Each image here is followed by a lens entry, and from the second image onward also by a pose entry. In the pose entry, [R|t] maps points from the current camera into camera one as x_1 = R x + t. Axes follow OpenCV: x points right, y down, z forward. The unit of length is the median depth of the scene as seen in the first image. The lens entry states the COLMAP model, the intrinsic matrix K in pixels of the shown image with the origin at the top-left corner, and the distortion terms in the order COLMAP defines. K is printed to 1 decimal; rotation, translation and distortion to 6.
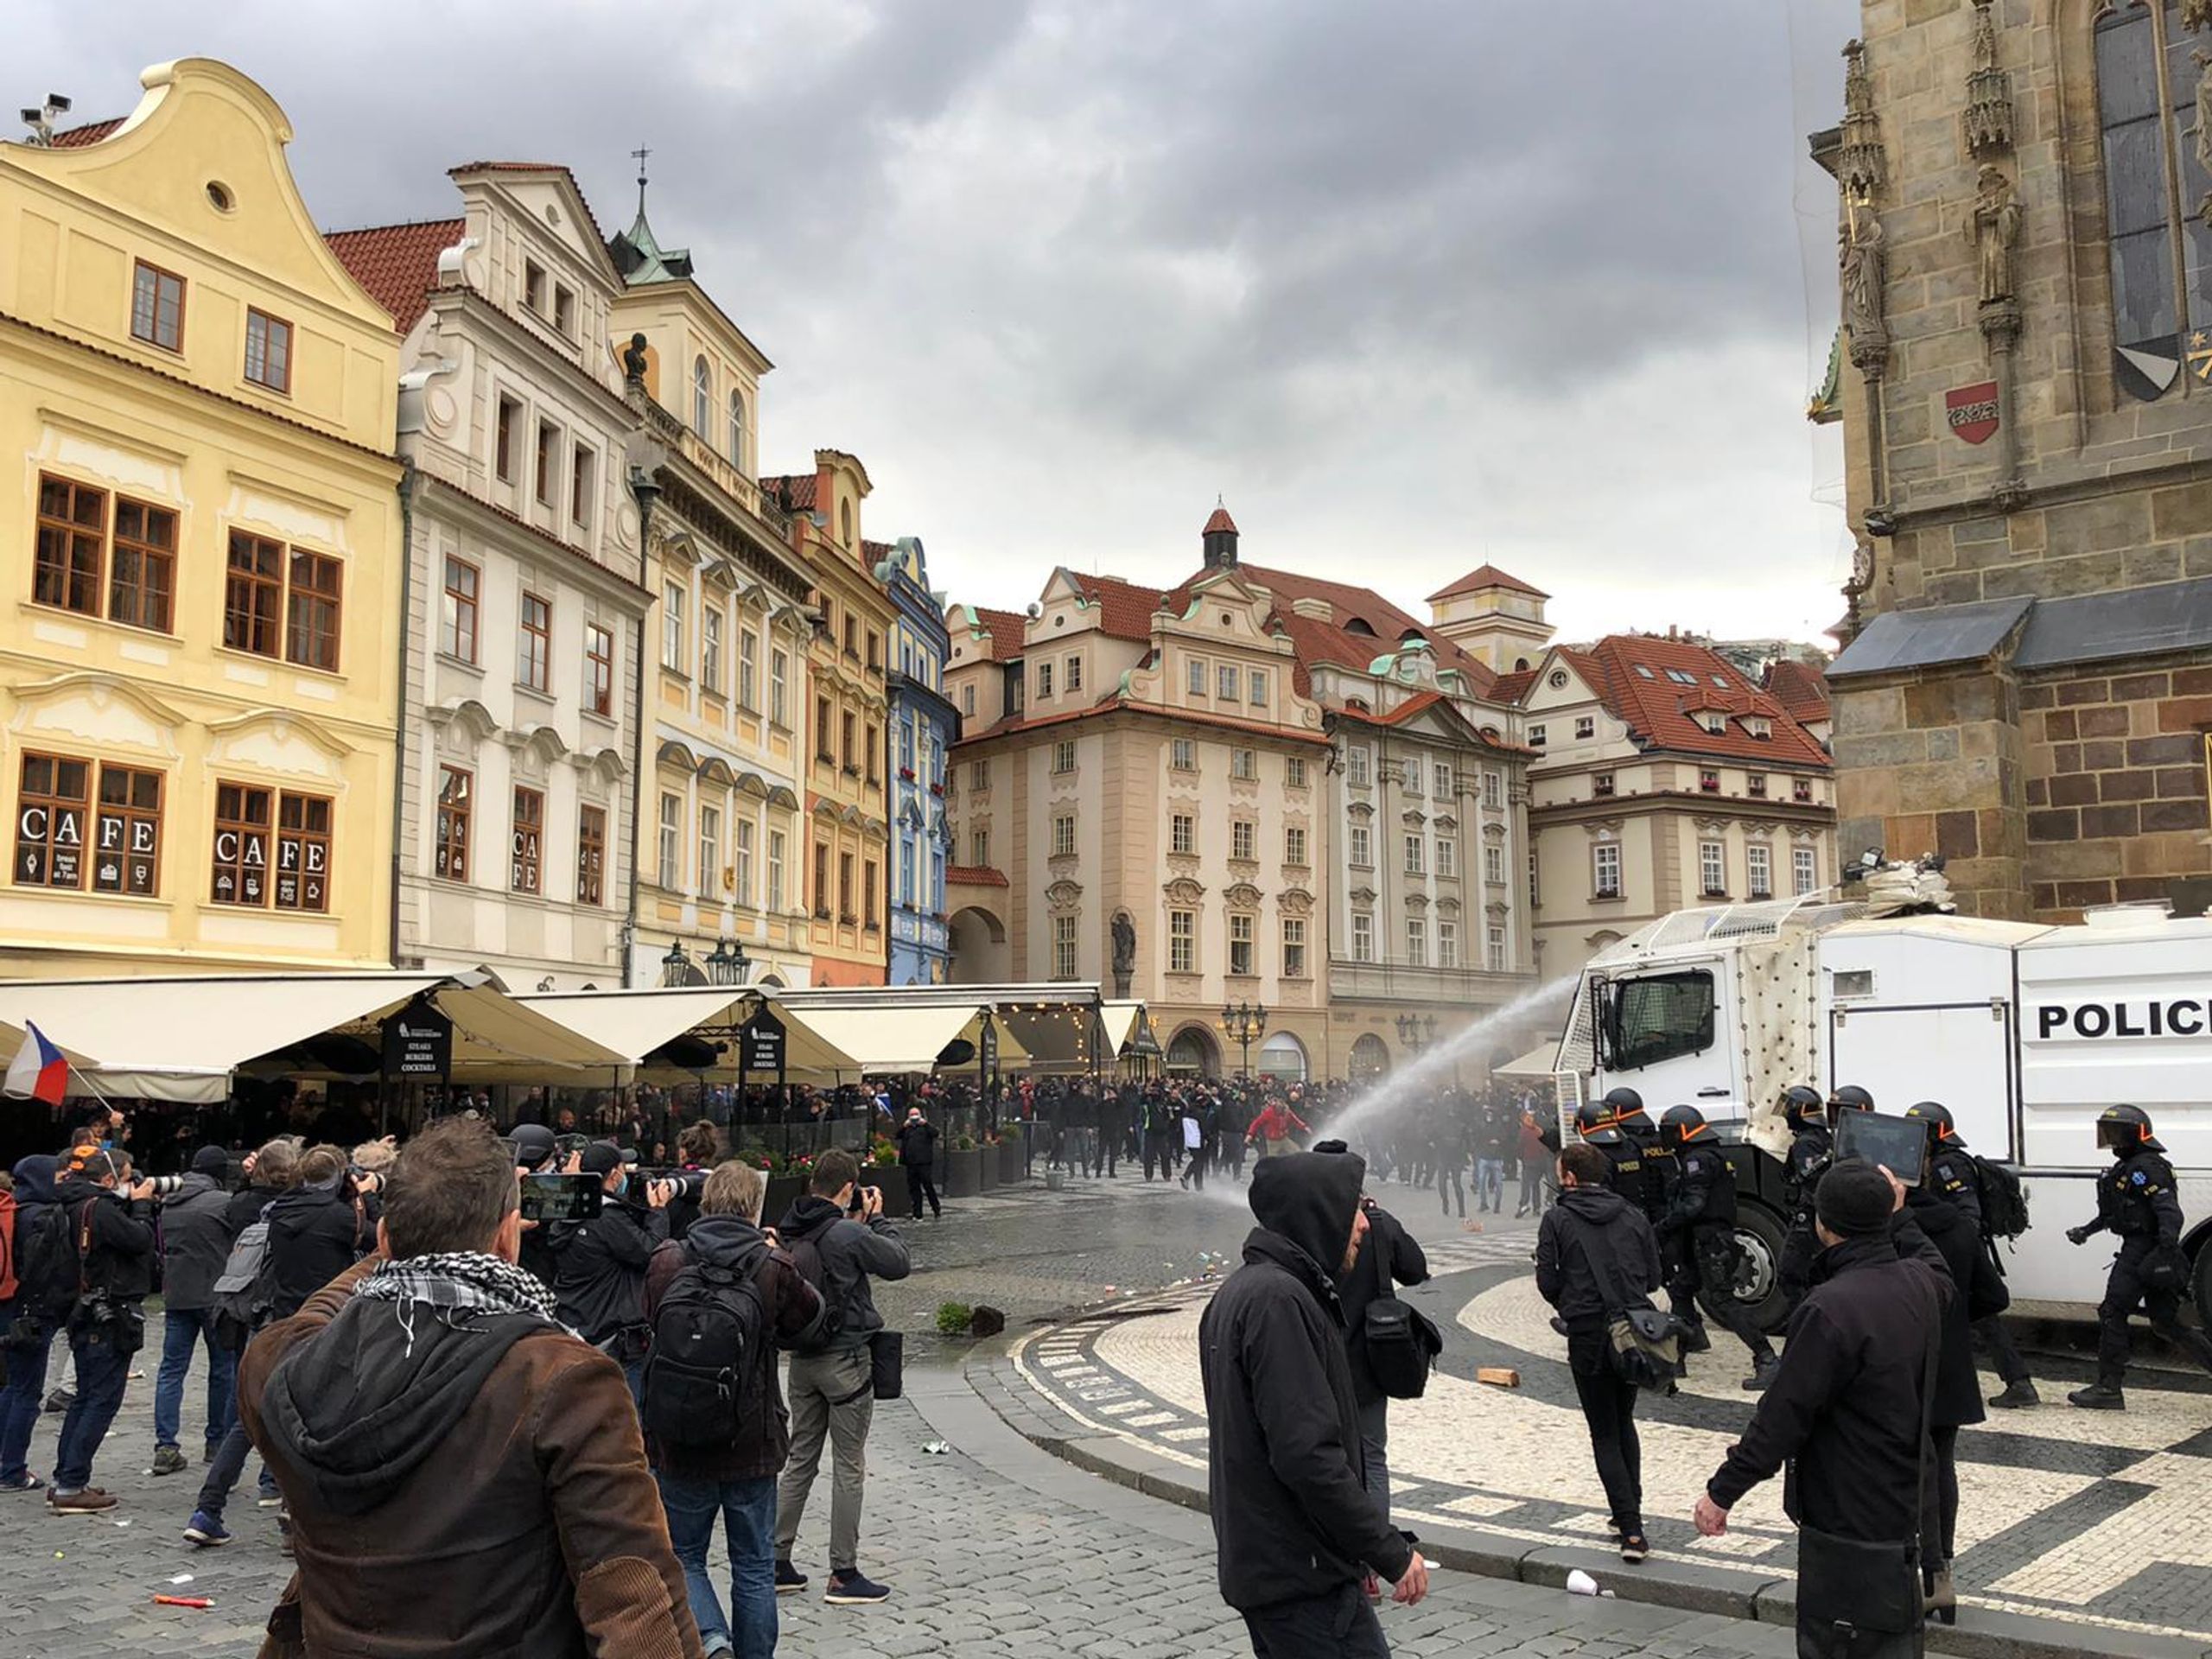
lens RADIAL K [[1961.8, 0, 1106.0], [0, 1961.8, 829.5], [0, 0, 1]] dist [-0.005962, -0.007575]
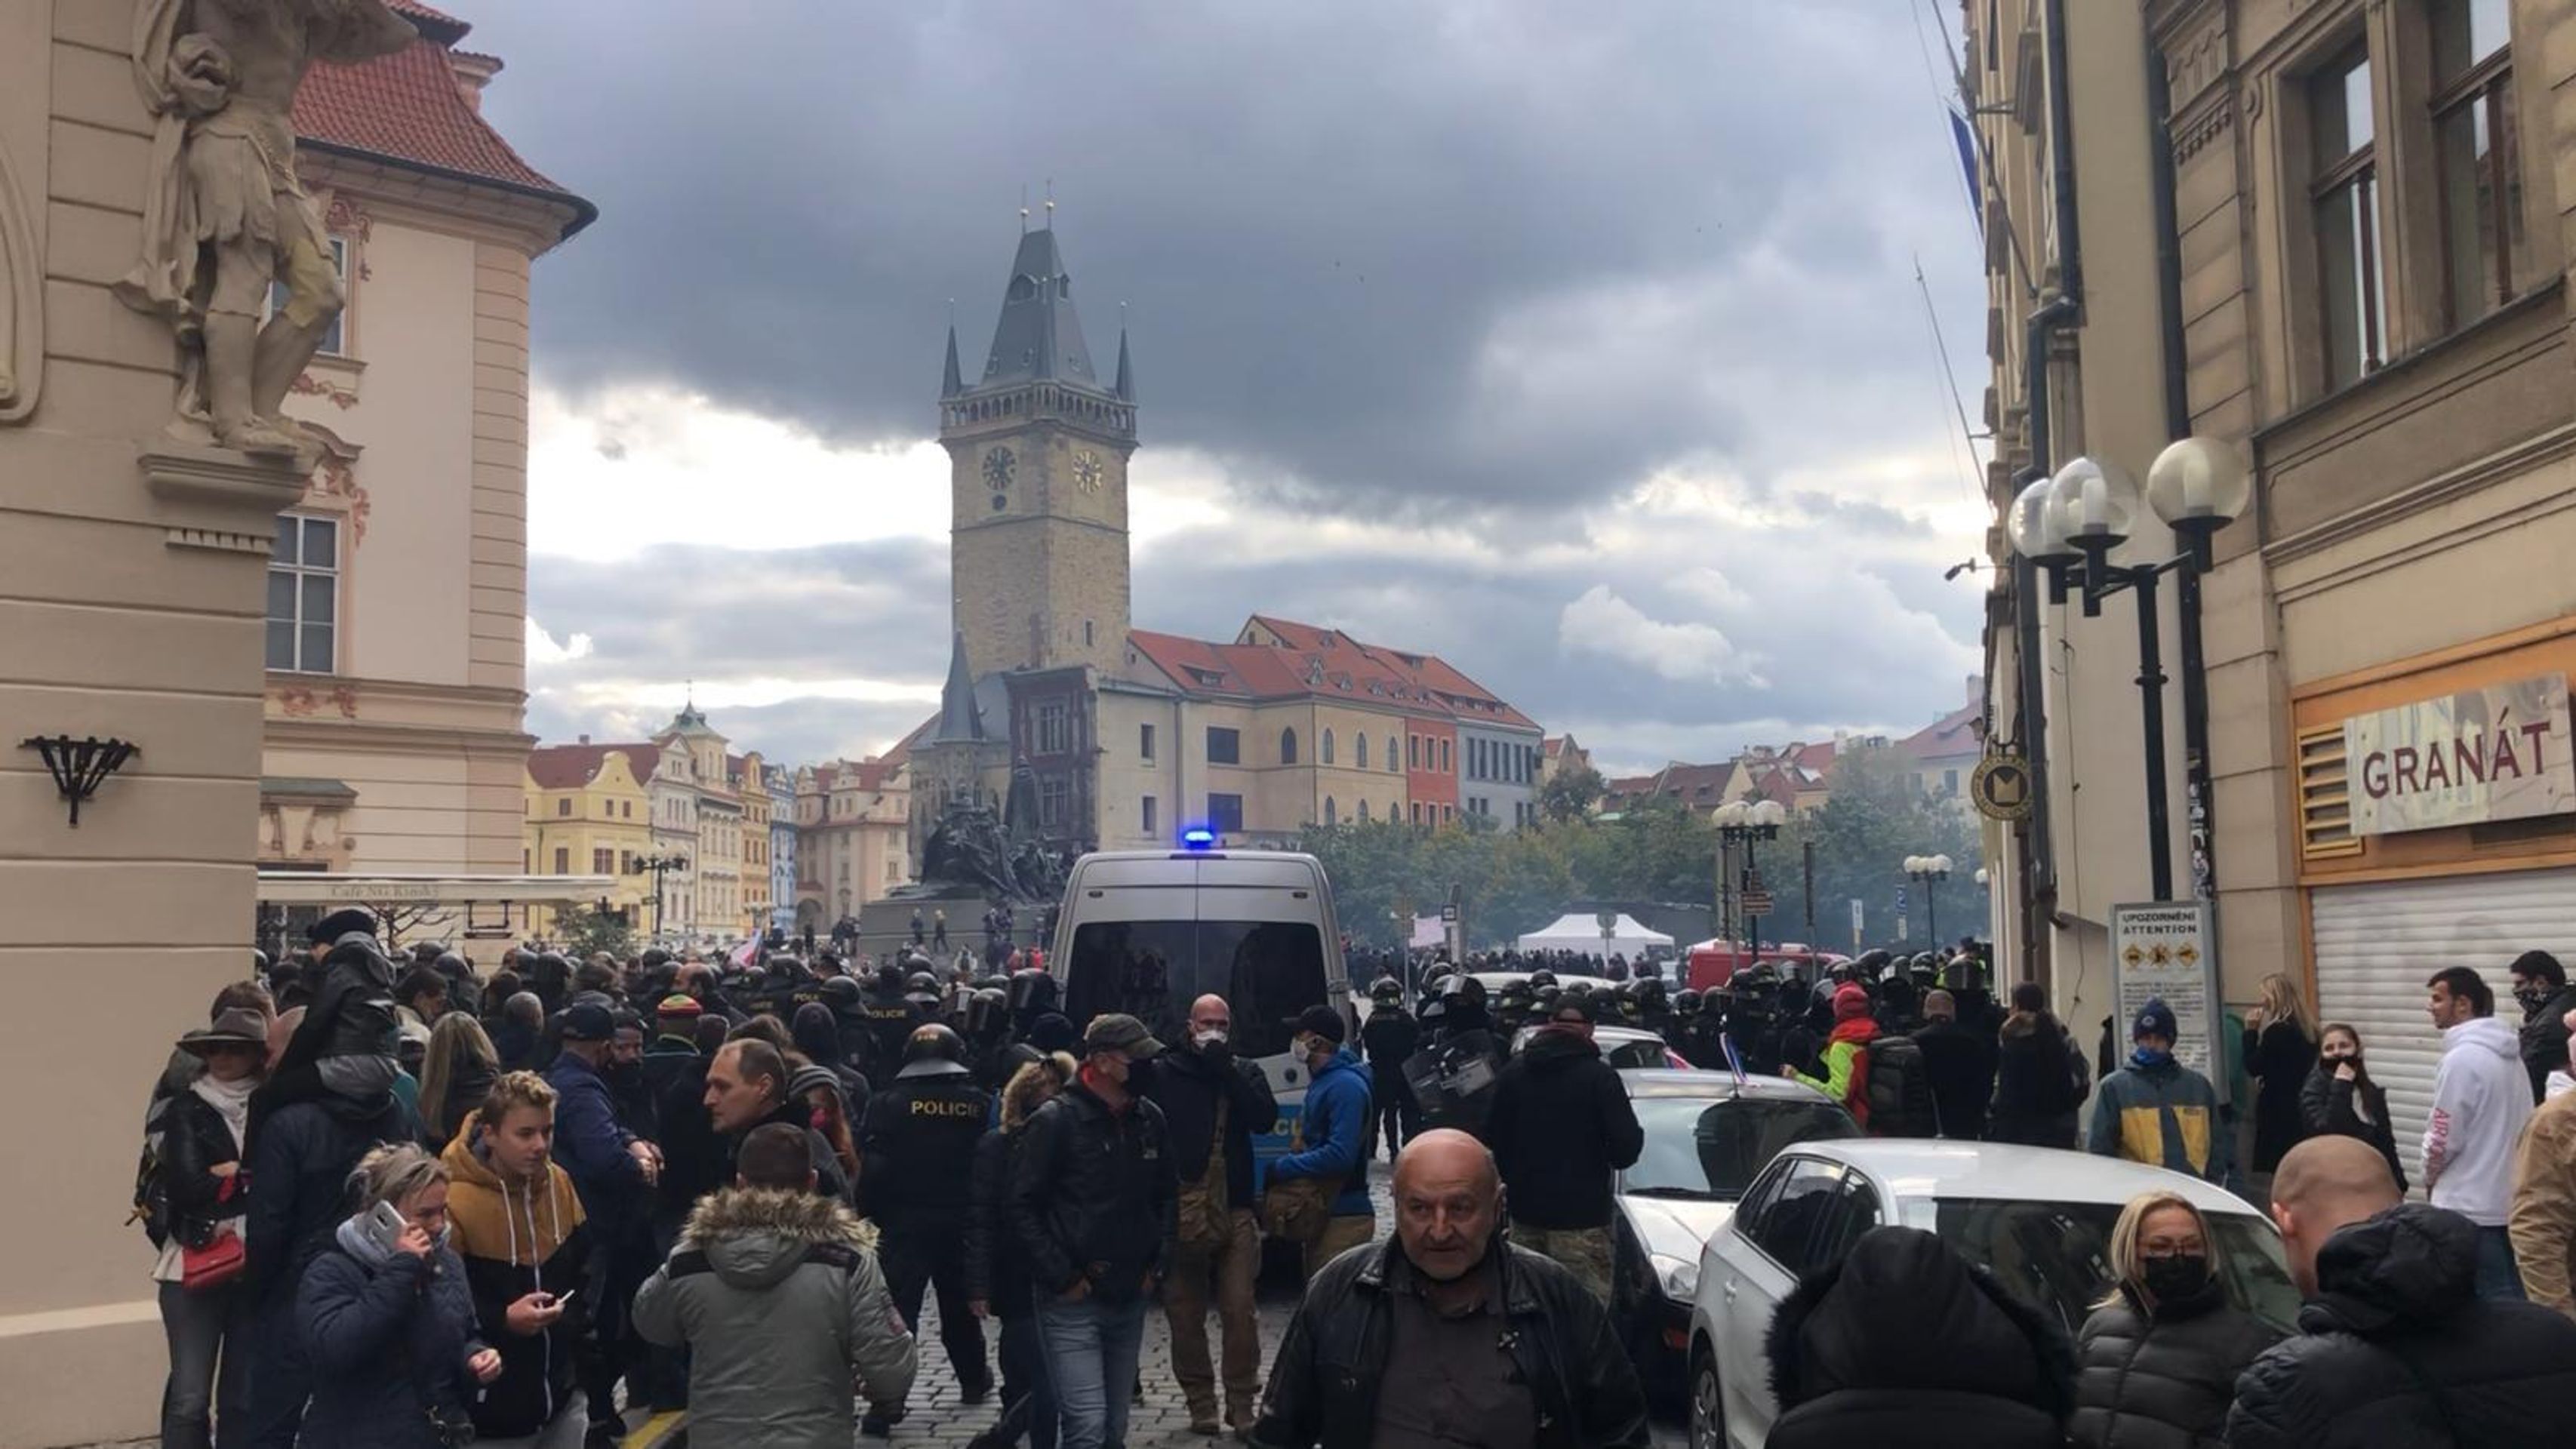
lens RADIAL K [[2564.5, 0, 1288.0], [0, 2564.5, 724.5], [0, 0, 1]] dist [0.184713, -0.481681]
pose [[0.997509, -0.004876, 0.070367, 0.372571], [0.003239, 0.999722, 0.023357, -0.307791], [-0.070461, -0.023071, 0.997248, -2.763221]]
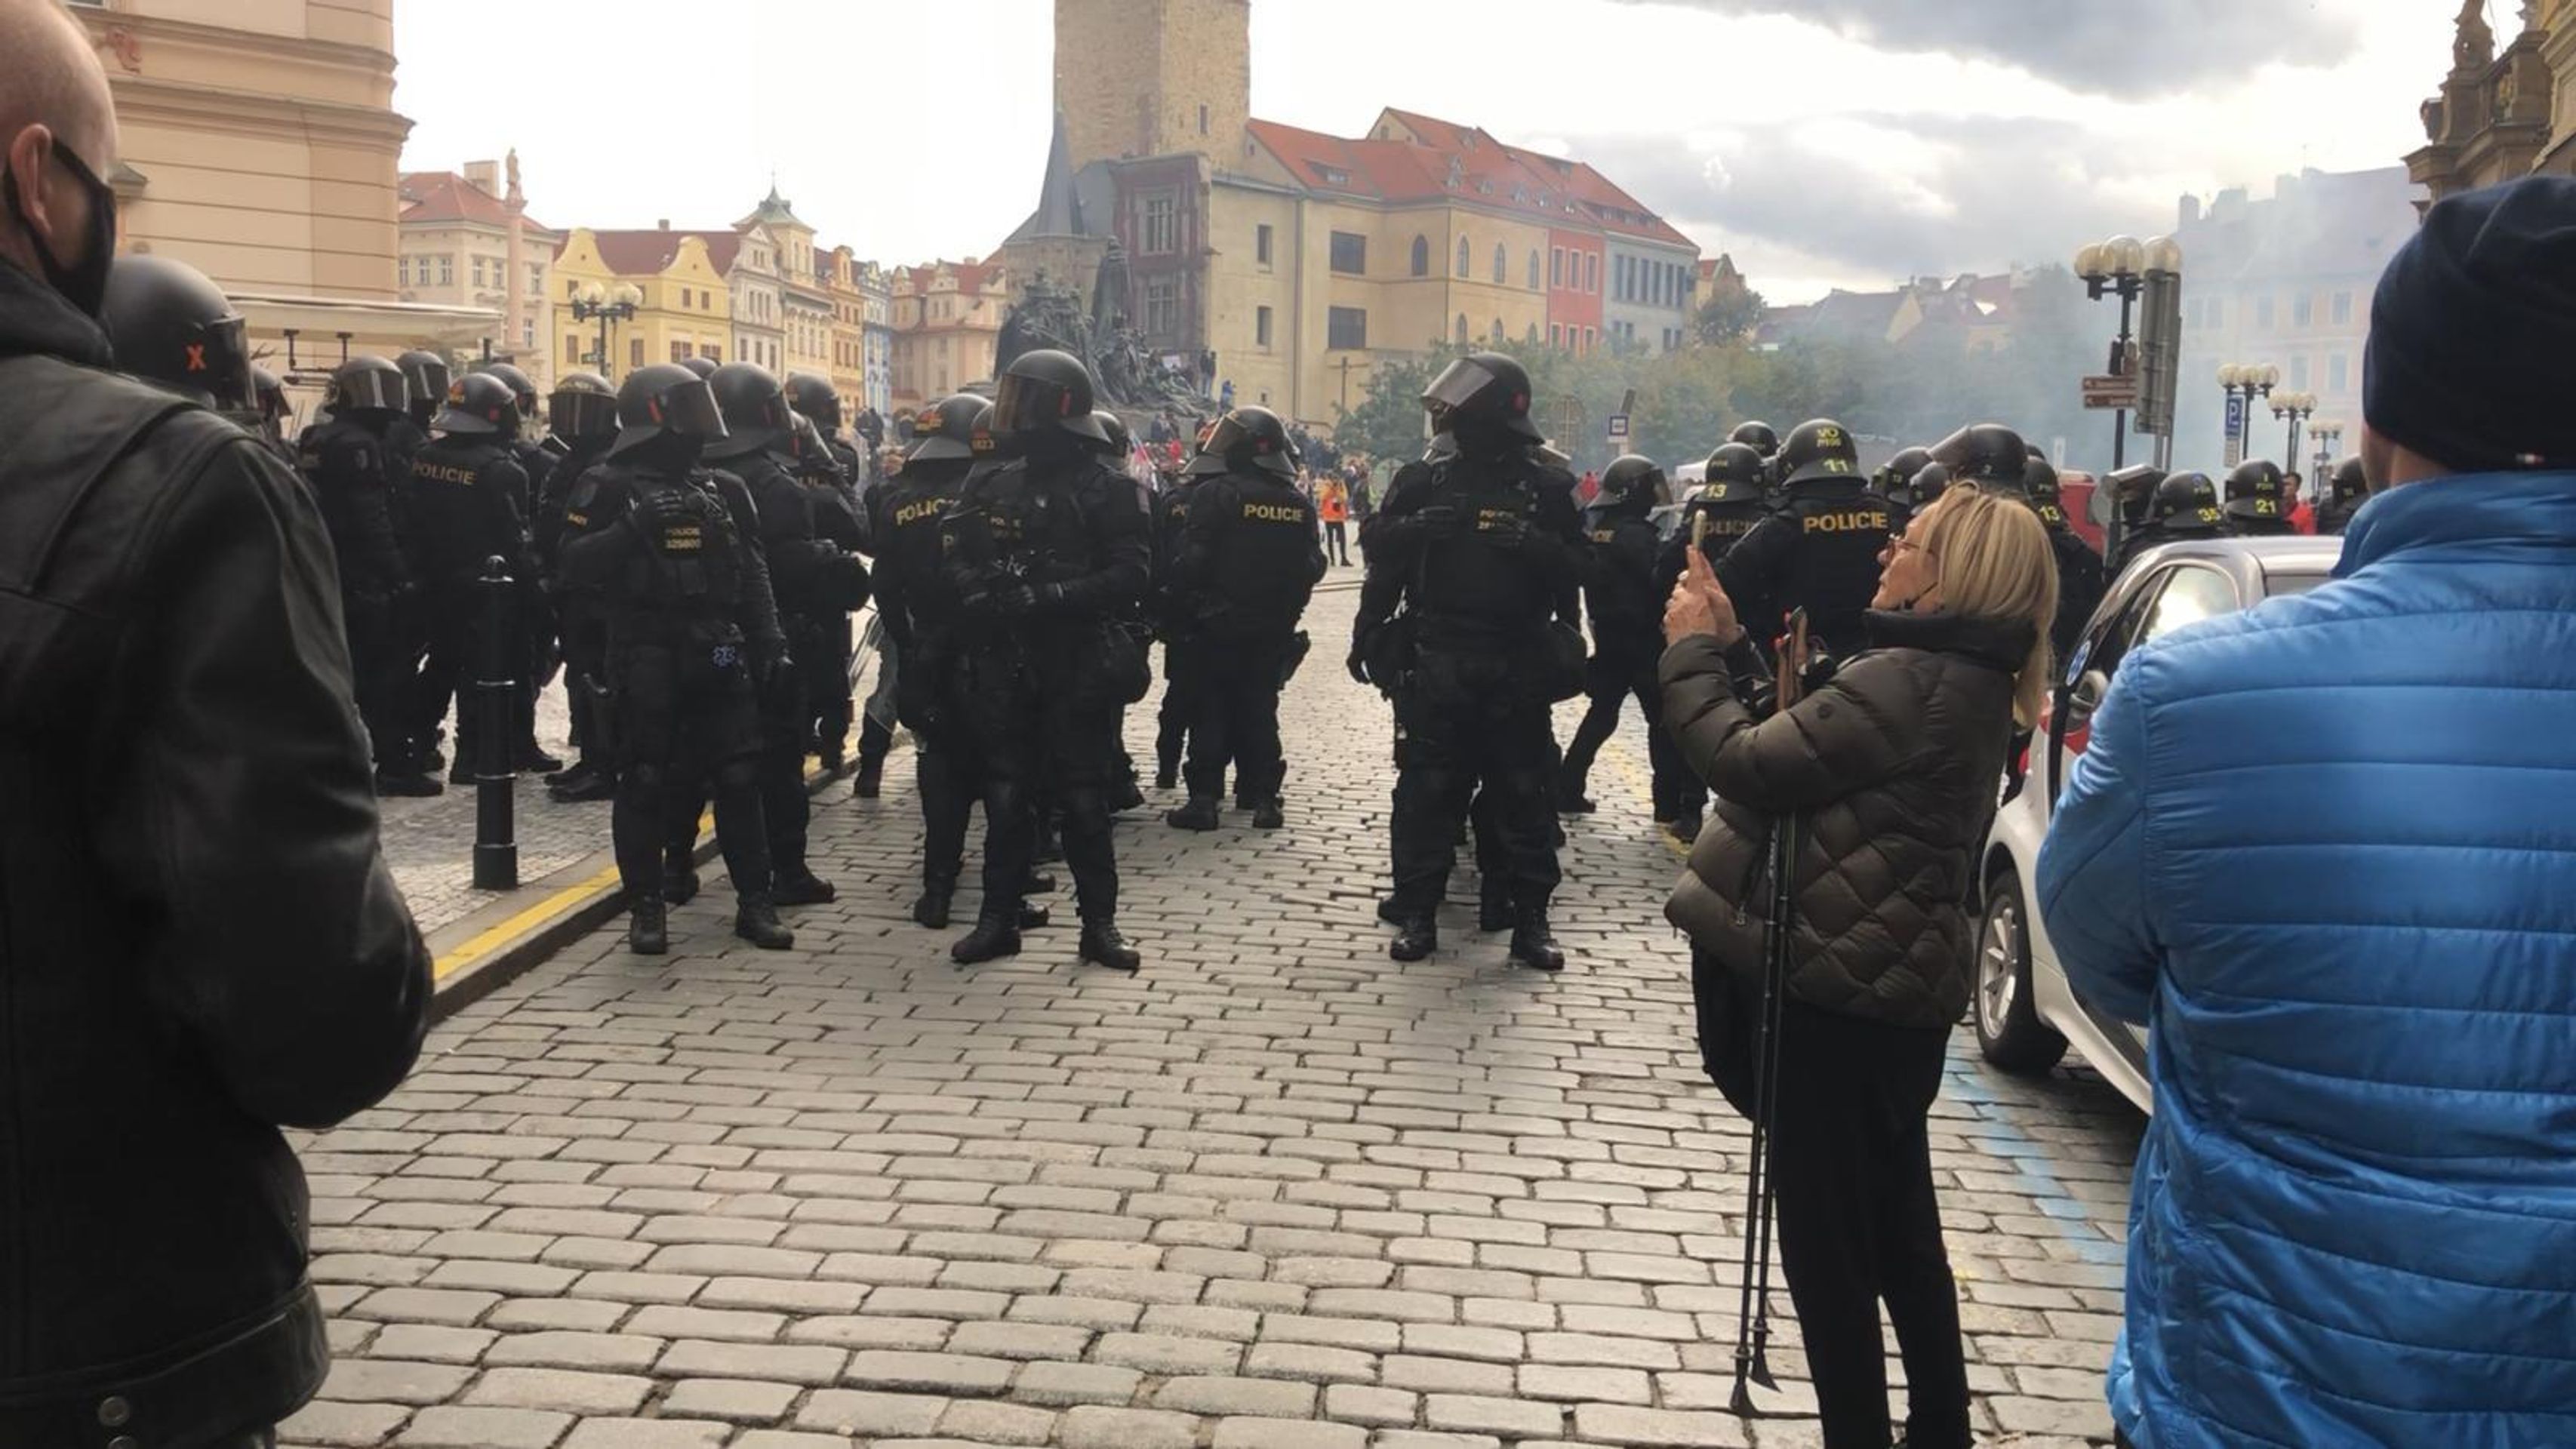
lens RADIAL K [[2564.5, 0, 1288.0], [0, 2564.5, 724.5], [0, 0, 1]] dist [0.184713, -0.481681]
pose [[0.999423, 0.021442, 0.026356, 0.383562], [-0.026345, 0.978898, 0.202644, -0.274823], [-0.021454, -0.203221, 0.978898, -2.543722]]
